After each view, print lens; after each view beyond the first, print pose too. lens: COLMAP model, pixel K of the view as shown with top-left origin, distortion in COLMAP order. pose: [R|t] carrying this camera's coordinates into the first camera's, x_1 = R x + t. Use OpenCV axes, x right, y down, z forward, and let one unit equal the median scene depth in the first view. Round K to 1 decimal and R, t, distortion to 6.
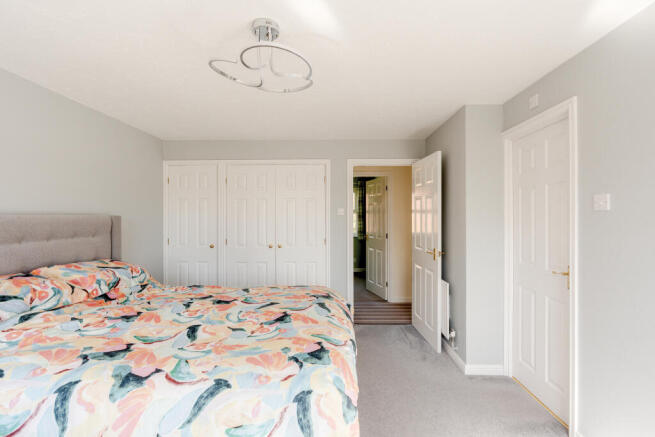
lens RADIAL K [[304.5, 0, 327.9], [0, 304.5, 219.4], [0, 0, 1]] dist [-0.007653, 0.002330]
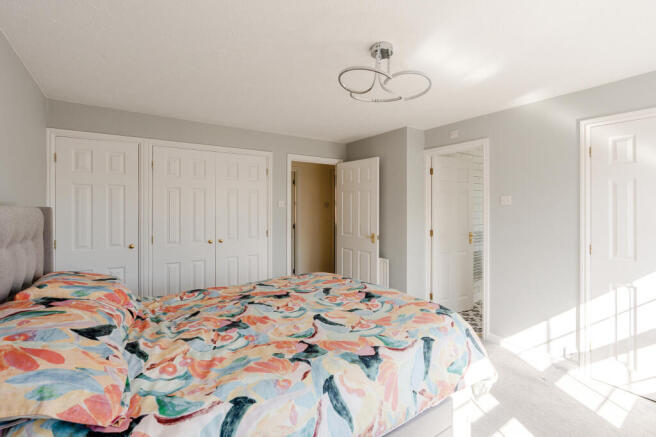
lens RADIAL K [[304.9, 0, 329.0], [0, 304.9, 212.1], [0, 0, 1]] dist [-0.007653, 0.002330]
pose [[0.808983, -0.007408, 0.587785, -0.938079], [0.006385, 0.999972, 0.003815, -0.000856], [-0.587797, 0.000666, 0.809008, 0.138424]]
